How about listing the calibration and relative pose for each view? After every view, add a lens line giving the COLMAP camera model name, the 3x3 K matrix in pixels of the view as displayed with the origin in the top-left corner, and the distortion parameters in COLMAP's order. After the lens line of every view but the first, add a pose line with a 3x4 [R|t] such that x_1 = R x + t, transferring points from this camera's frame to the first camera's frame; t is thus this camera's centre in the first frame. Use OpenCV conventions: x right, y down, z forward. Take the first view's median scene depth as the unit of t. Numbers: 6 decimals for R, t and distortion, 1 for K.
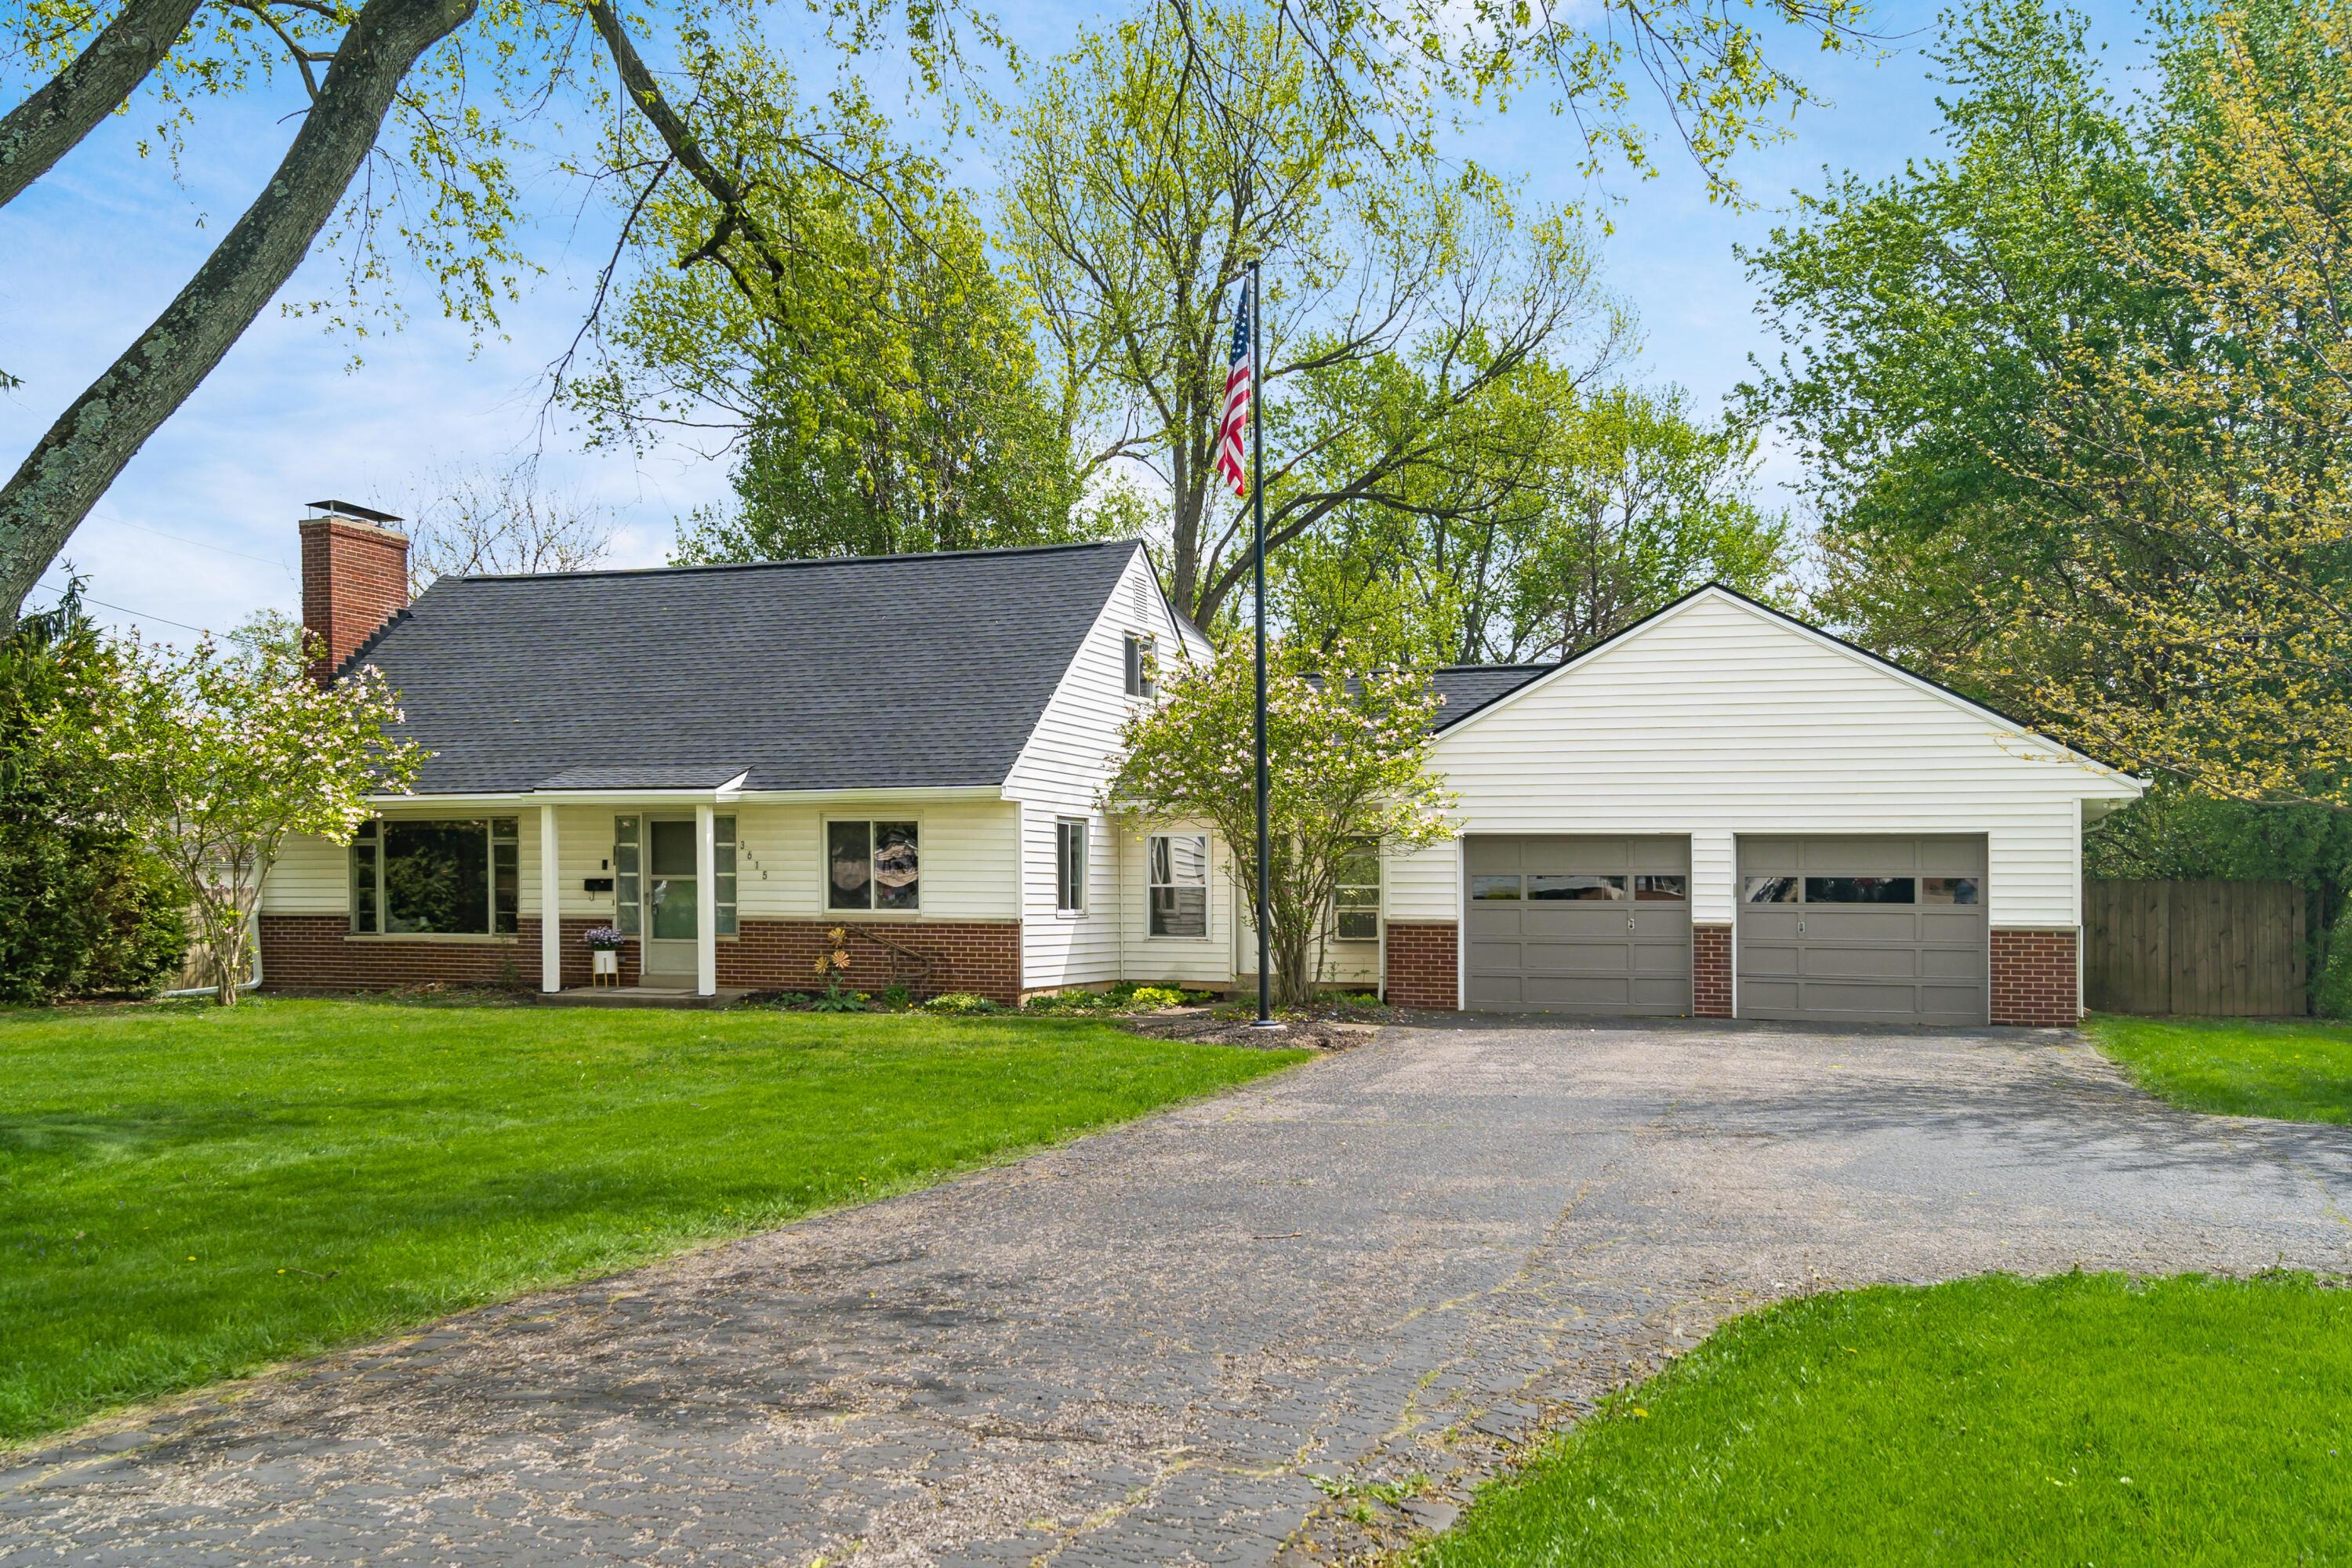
lens RADIAL K [[2196.2, 0, 1176.0], [0, 2196.2, 784.0], [0, 0, 1]] dist [0.015692, 0.010655]
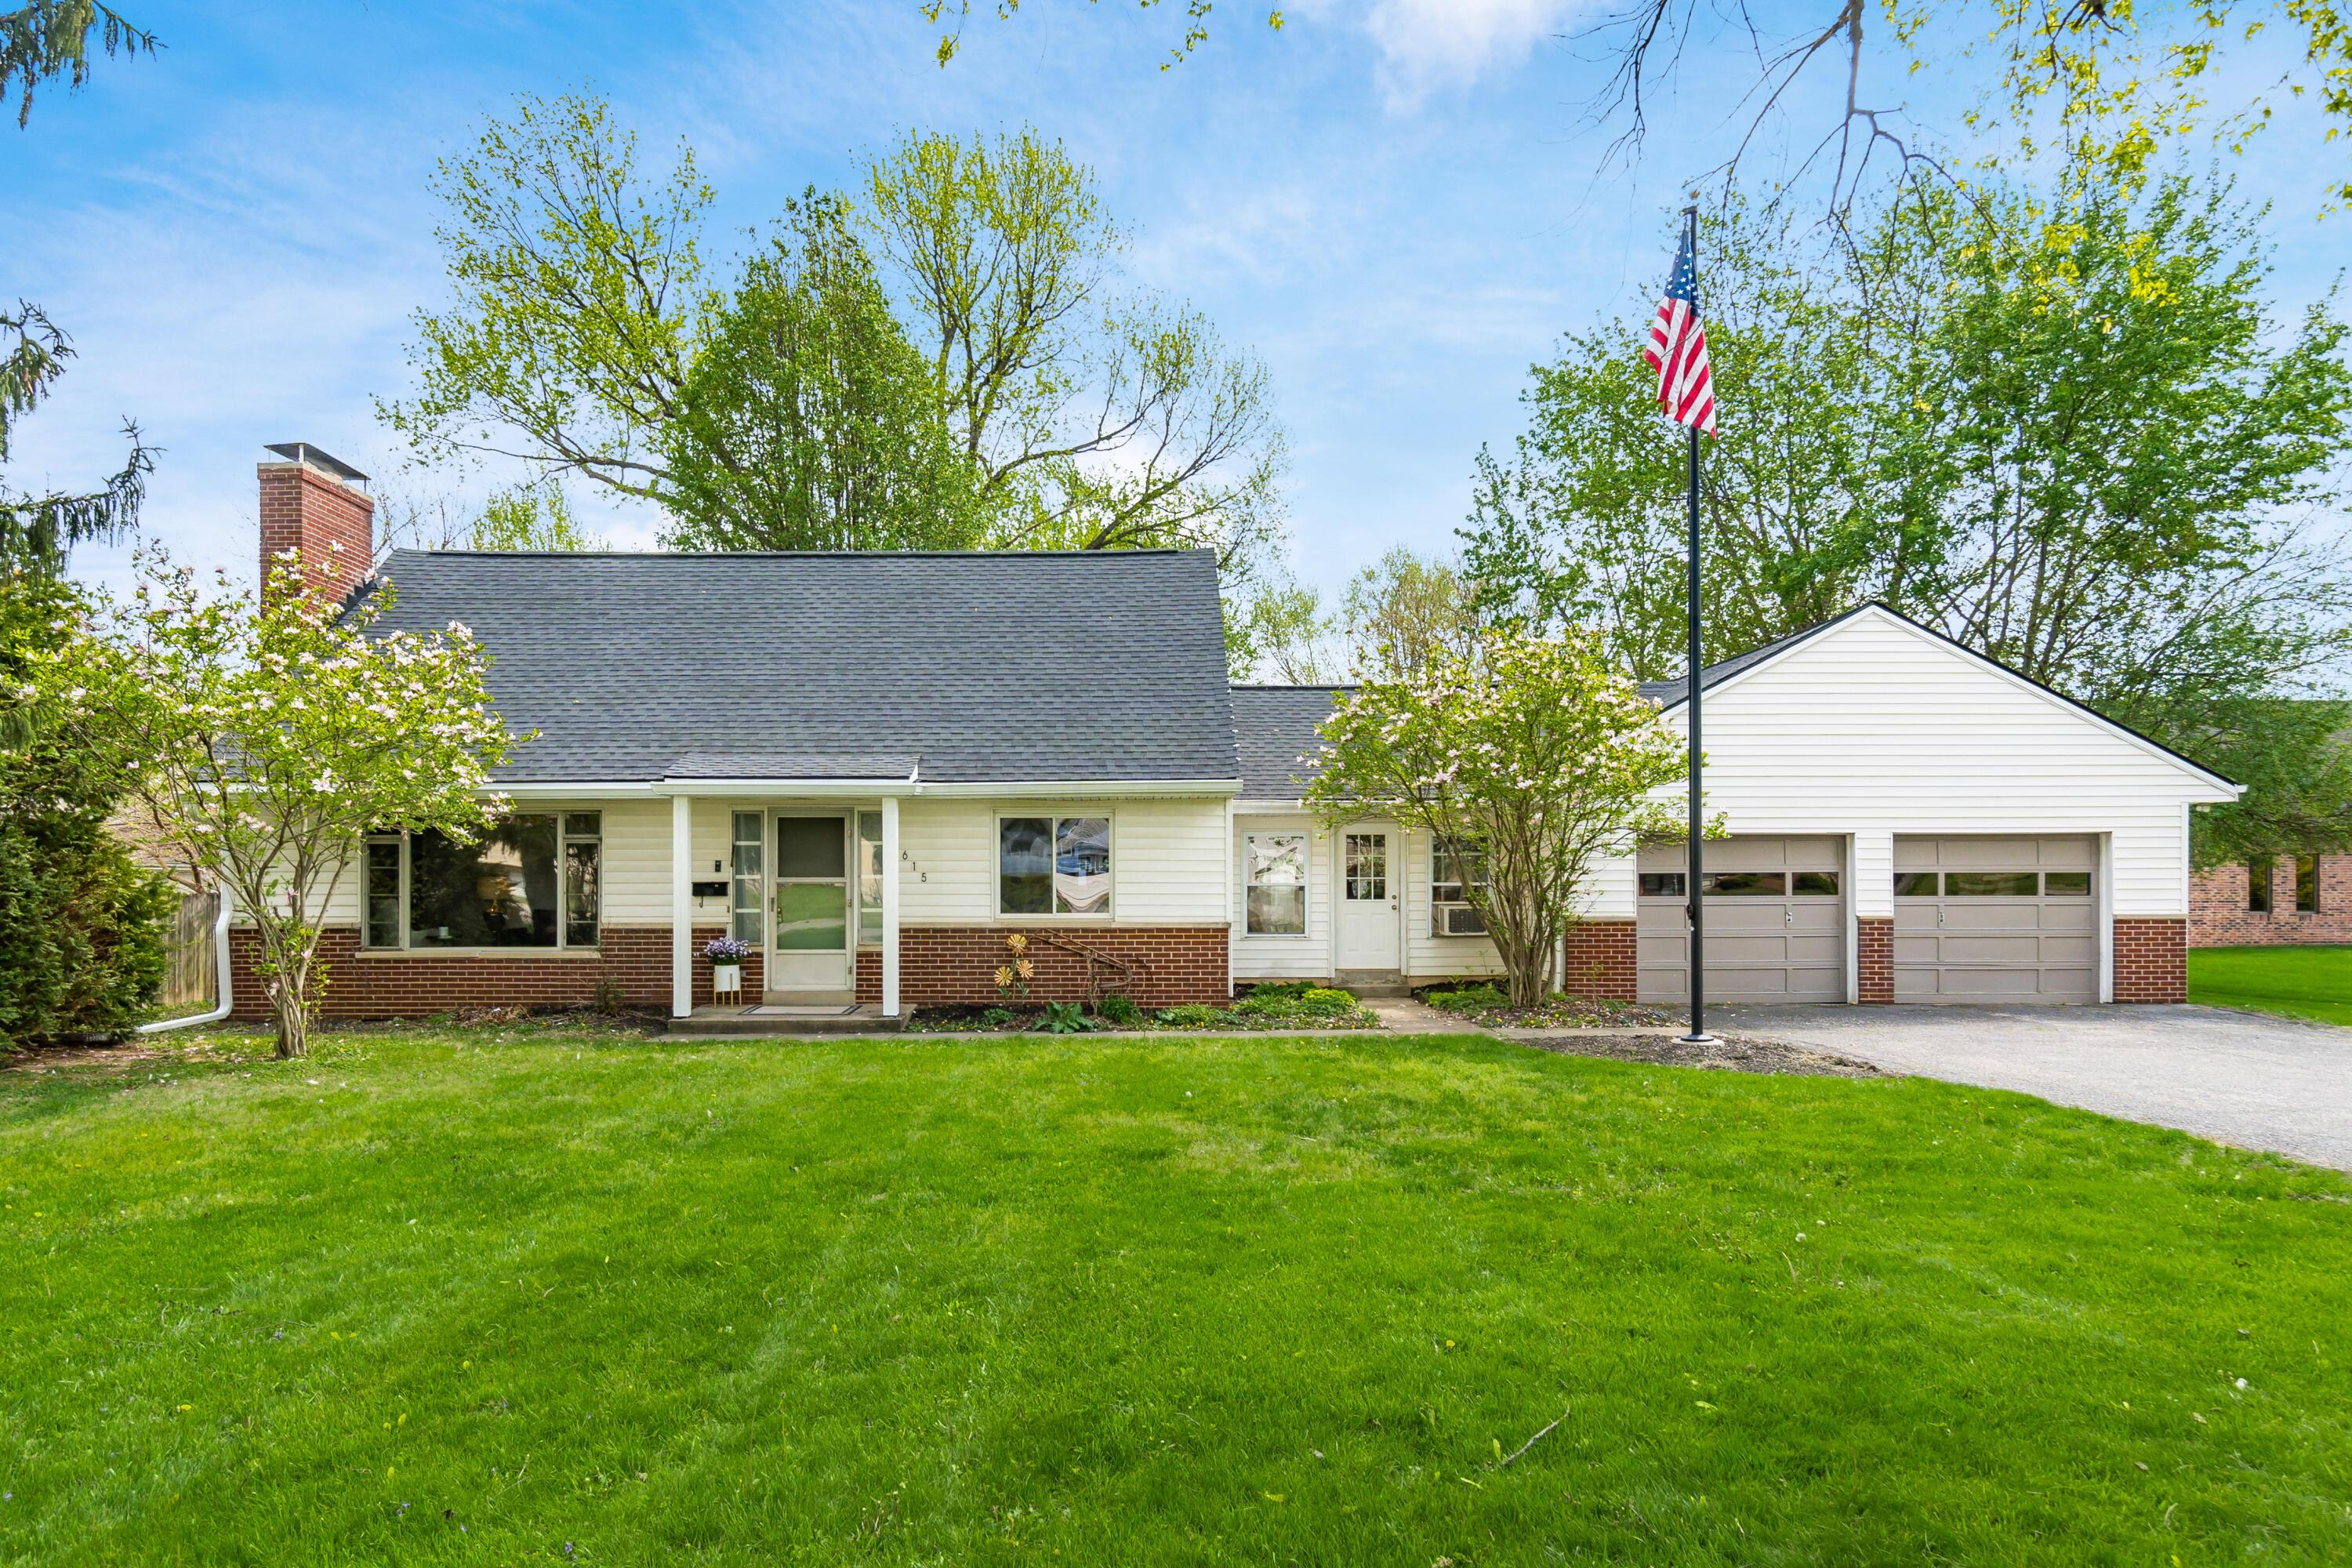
lens RADIAL K [[1511.7, 0, 1176.0], [0, 1511.7, 784.0], [0, 0, 1]] dist [0.000083, -0.000942]
pose [[0.940764, 0.014766, 0.338741, -0.304379], [-0.008437, 0.999761, -0.020147, 0.015268], [-0.338958, 0.016096, 0.940664, 0.387641]]
